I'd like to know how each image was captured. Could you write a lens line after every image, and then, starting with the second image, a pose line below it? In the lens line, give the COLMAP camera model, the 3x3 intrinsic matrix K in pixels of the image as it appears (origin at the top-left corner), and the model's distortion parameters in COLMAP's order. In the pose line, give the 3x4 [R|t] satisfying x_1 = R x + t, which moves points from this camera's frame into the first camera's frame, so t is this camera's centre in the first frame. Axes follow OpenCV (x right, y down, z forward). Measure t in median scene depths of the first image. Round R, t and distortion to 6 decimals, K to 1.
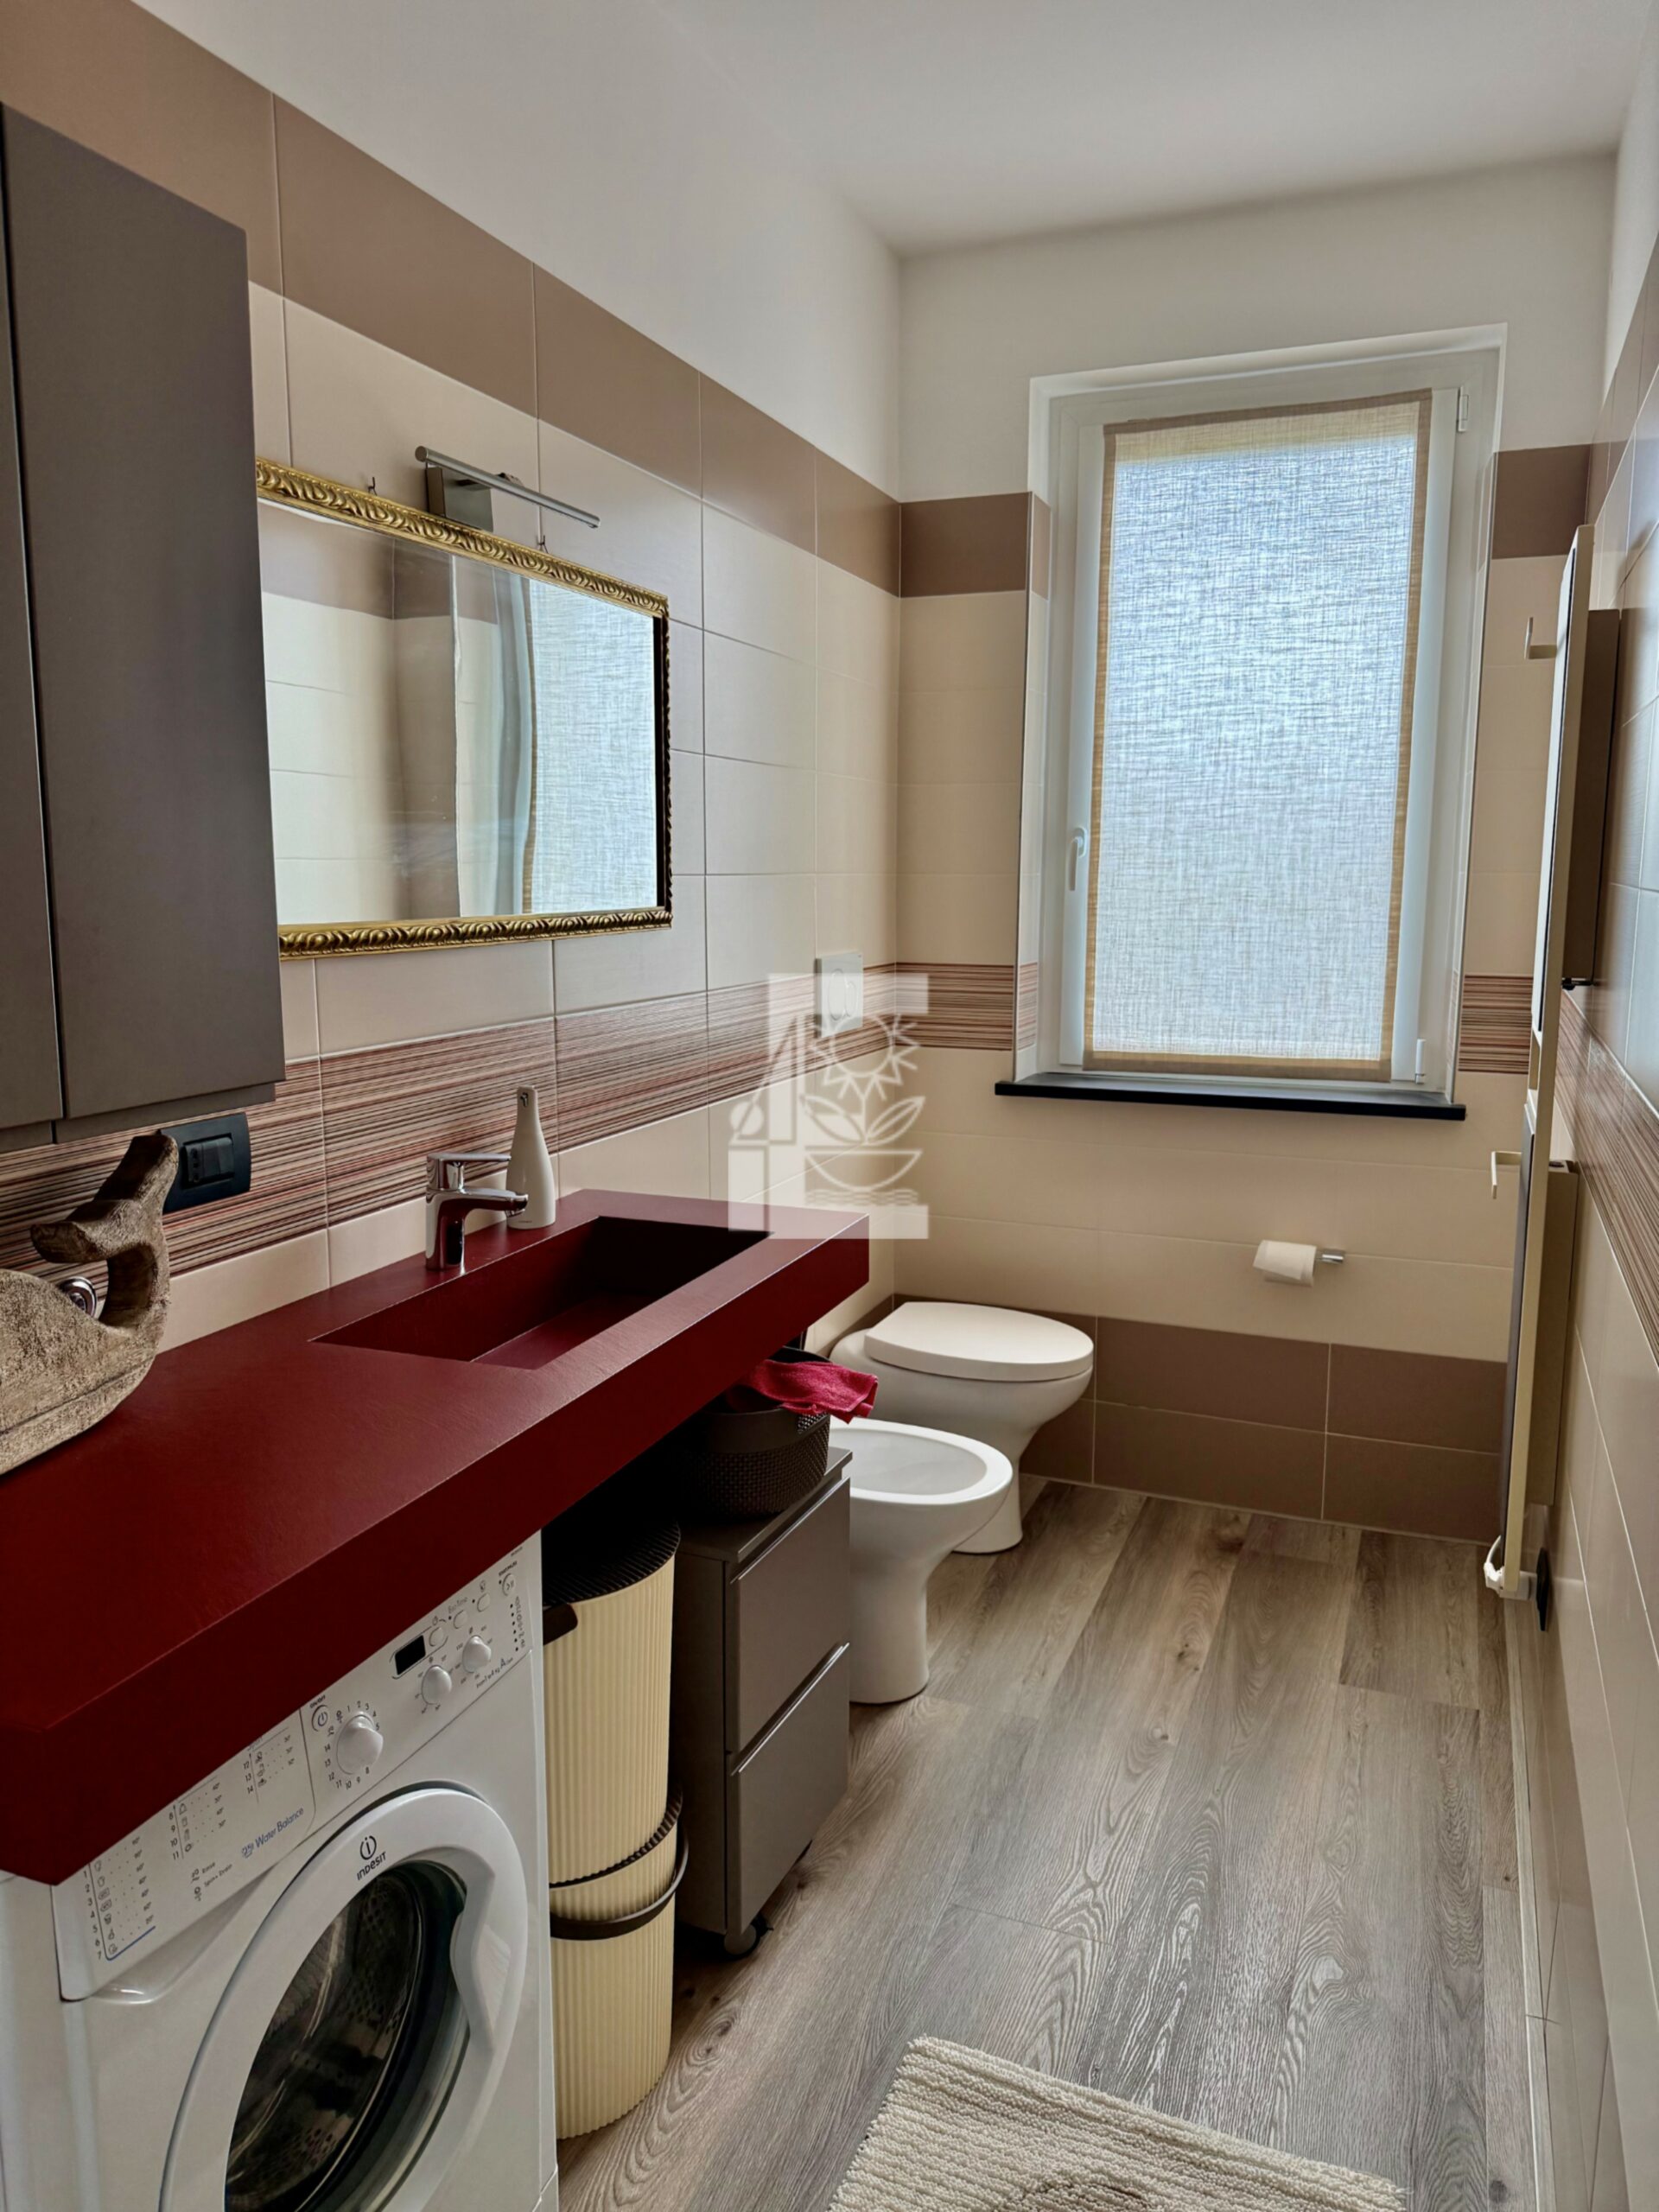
lens RADIAL K [[1568.7, 0, 823.1], [0, 1568.7, 1114.5], [0, 0, 1]] dist [0.053967, -0.064762]
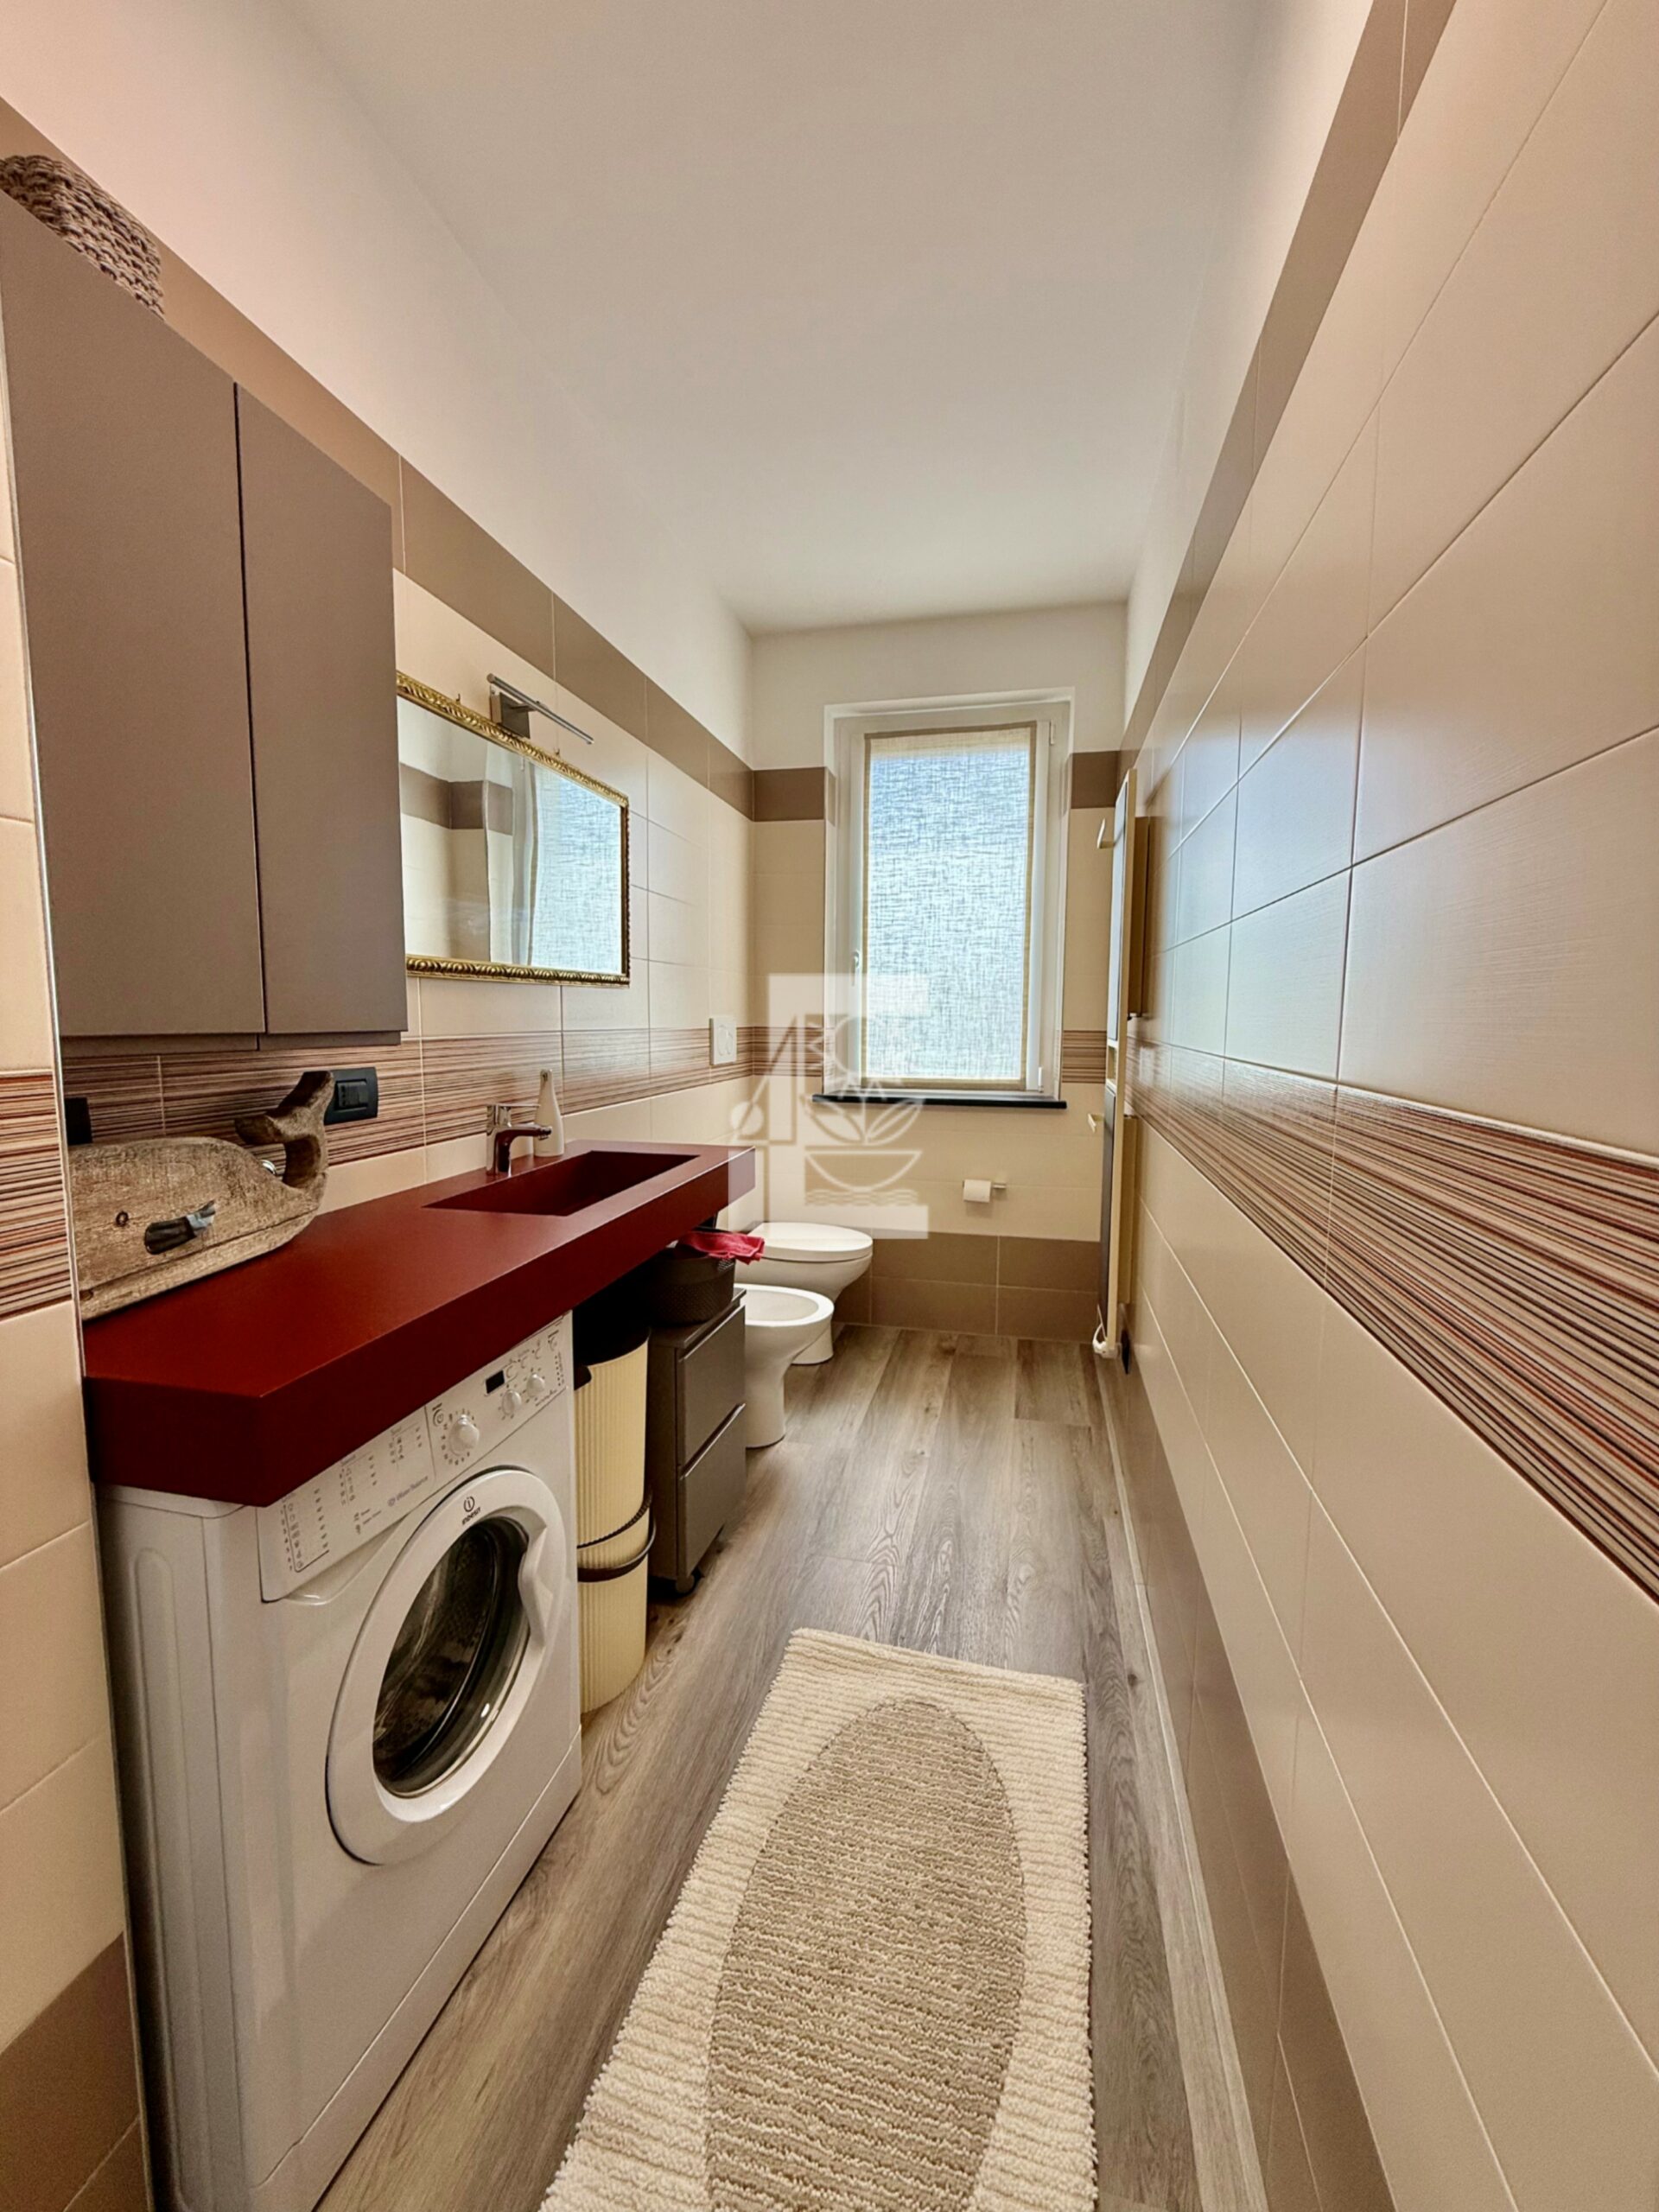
lens RADIAL K [[884.4, 0, 828.2], [0, 884.4, 1101.5], [0, 0, 1]] dist [0.002752, -0.000249]
pose [[0.987815, -0.009483, 0.155345, -0.040247], [0.018748, 0.998124, -0.058289, 0.071812], [-0.154501, 0.060491, 0.986139, 0.038279]]
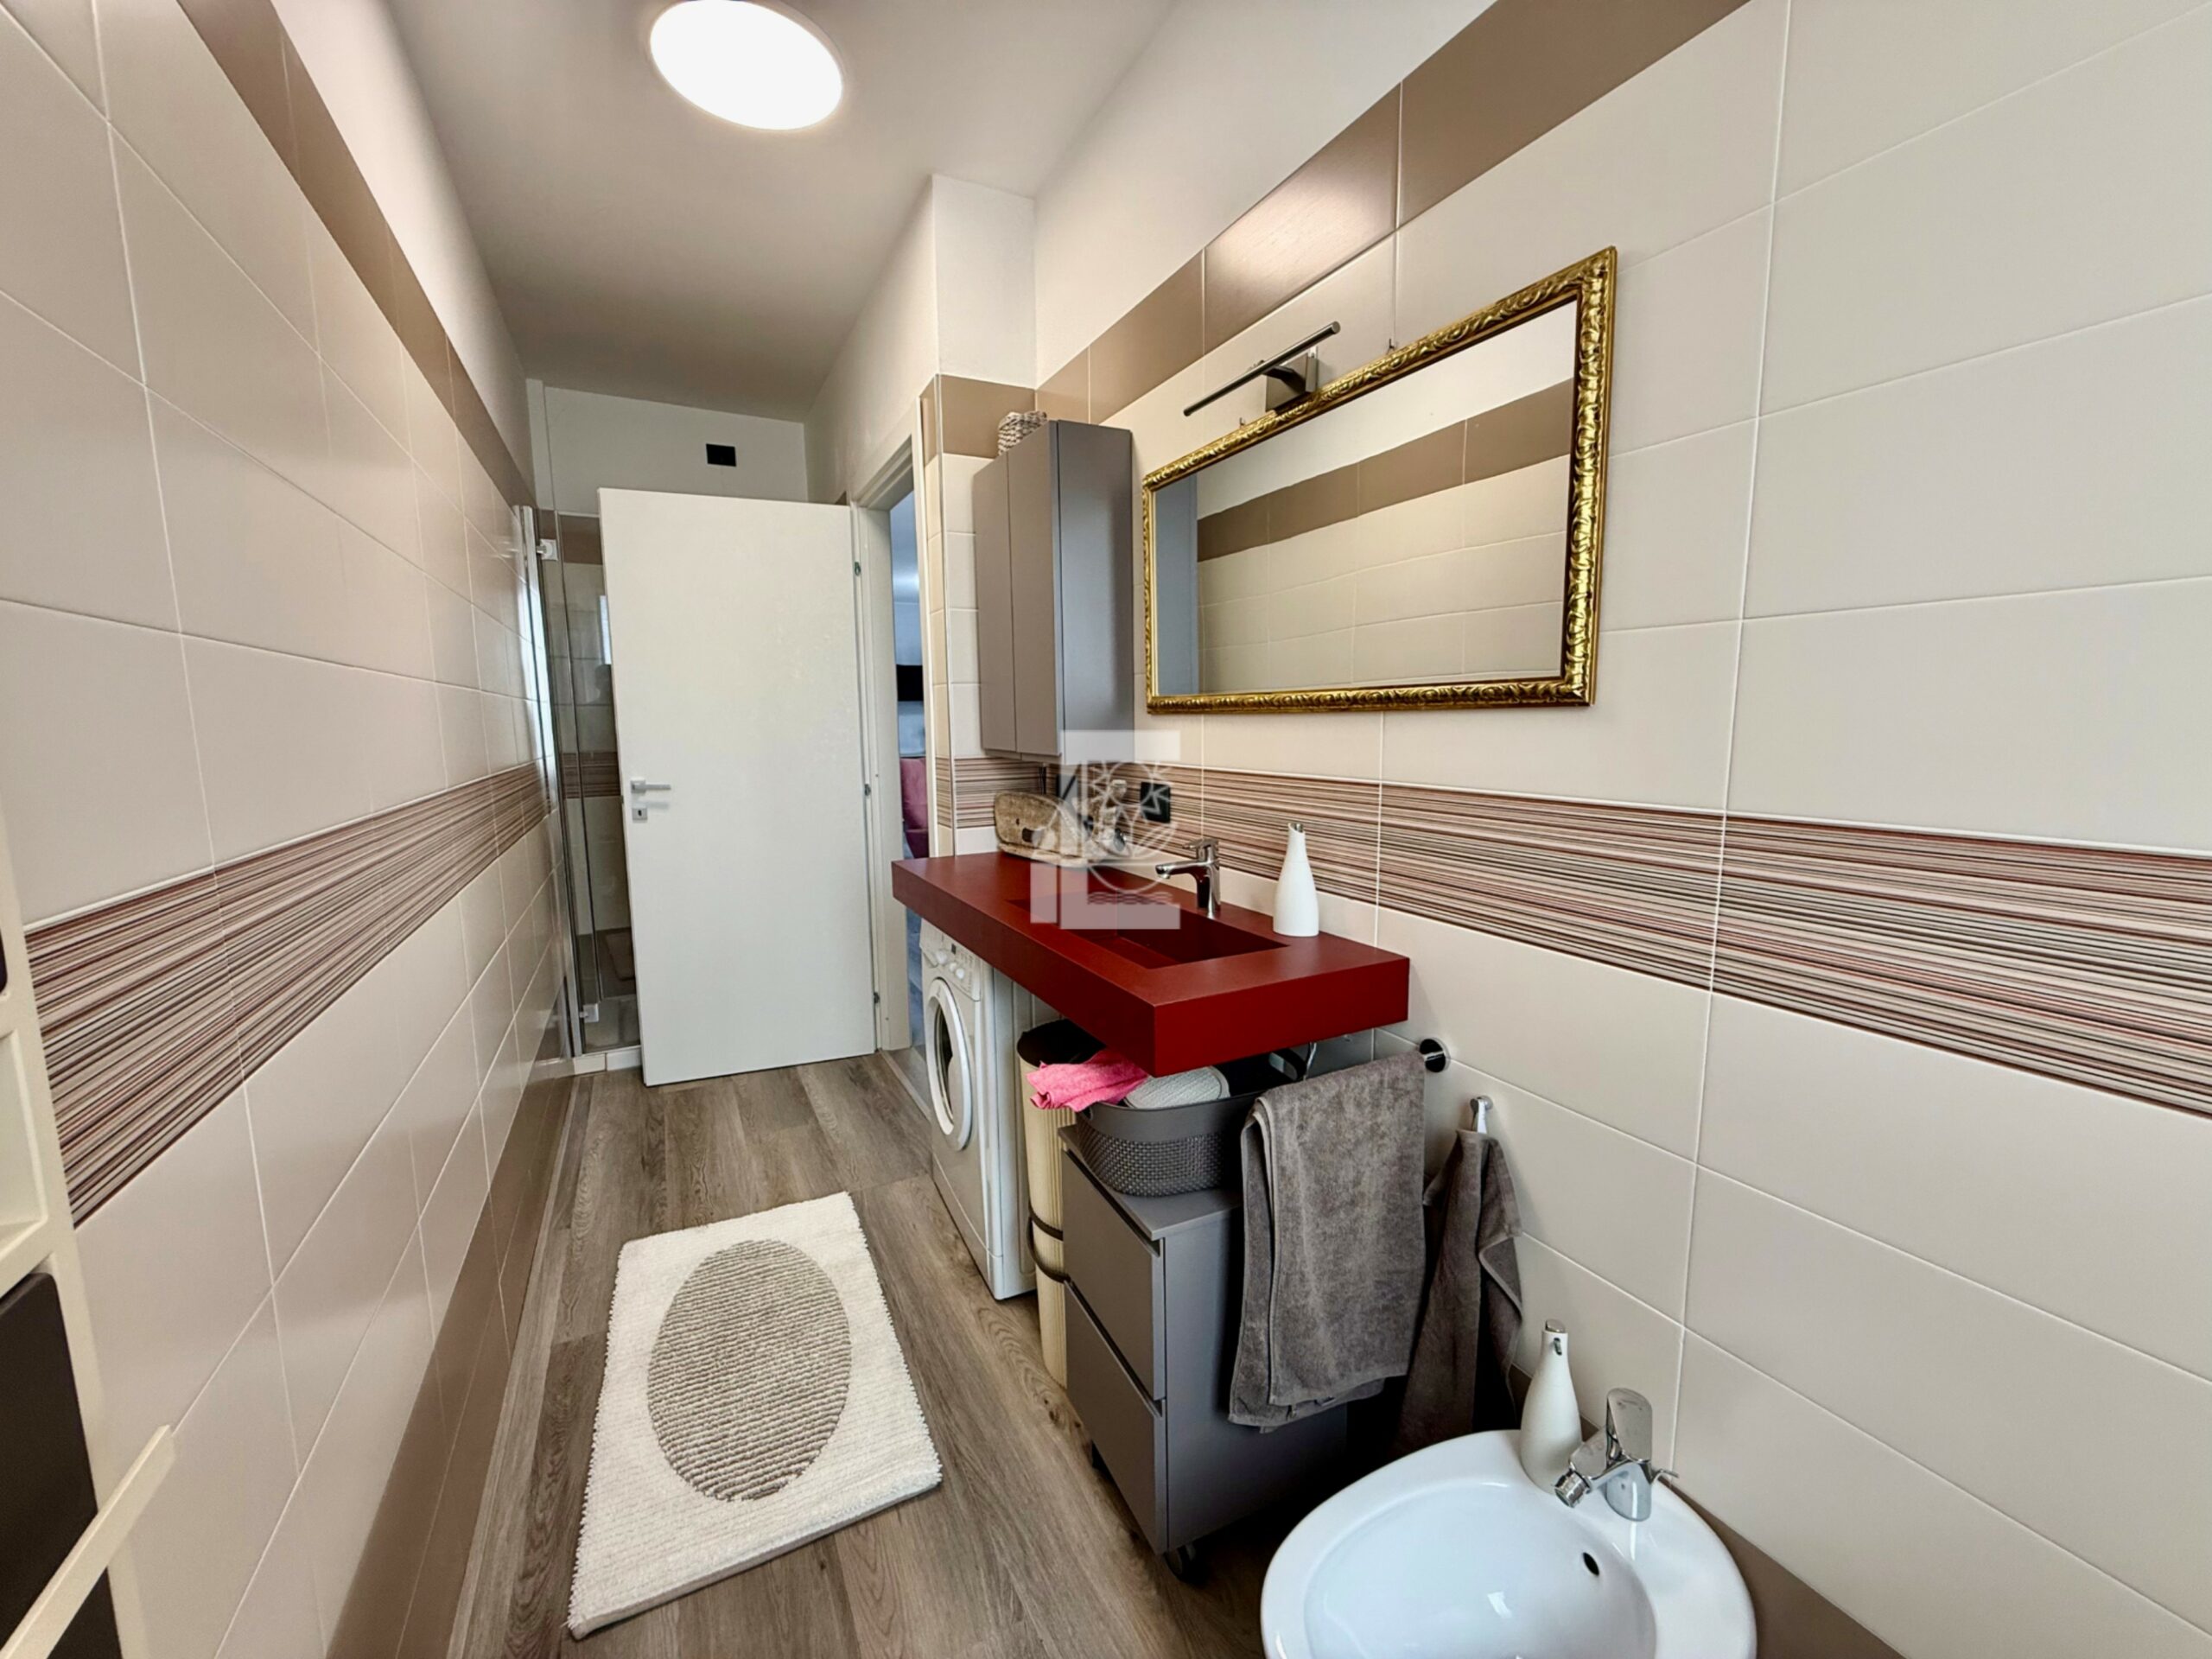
lens RADIAL K [[884.4, 0, 1101.9], [0, 884.4, 840.2], [0, 0, 1]] dist [0.002752, -0.000249]
pose [[-0.661410, 0.115582, -0.741065, 0.422576], [-0.105043, 0.964041, 0.244111, -0.154945], [0.742633, 0.239301, -0.625485, 1.272324]]
